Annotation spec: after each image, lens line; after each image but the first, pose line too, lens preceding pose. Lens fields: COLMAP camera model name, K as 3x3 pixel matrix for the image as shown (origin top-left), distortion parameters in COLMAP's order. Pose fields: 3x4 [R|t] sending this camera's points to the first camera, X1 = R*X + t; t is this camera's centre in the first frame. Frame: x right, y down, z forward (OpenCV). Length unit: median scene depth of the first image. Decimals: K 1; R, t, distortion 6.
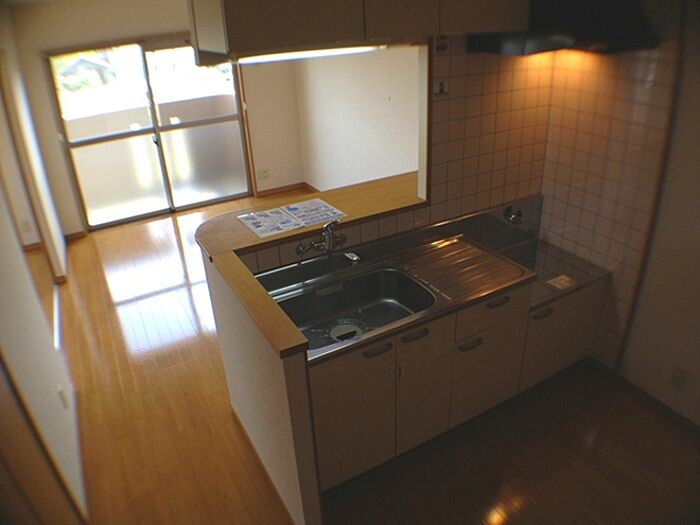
lens RADIAL K [[508.4, 0, 350.0], [0, 508.4, 262.5], [0, 0, 1]] dist [-0.064416, -0.137301]
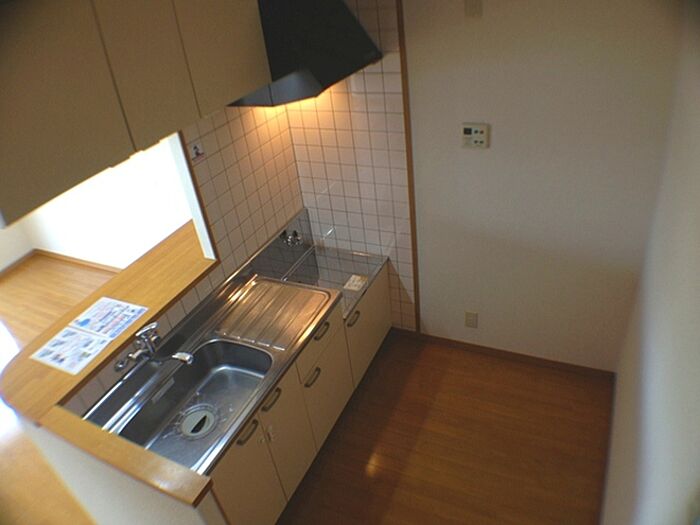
lens RADIAL K [[508.4, 0, 350.0], [0, 508.4, 262.5], [0, 0, 1]] dist [-0.064416, -0.137301]
pose [[0.813484, -0.356205, 0.459741, -0.092344], [0.331218, 0.933523, 0.137220, -0.167096], [-0.478057, 0.040649, 0.877388, 0.012168]]
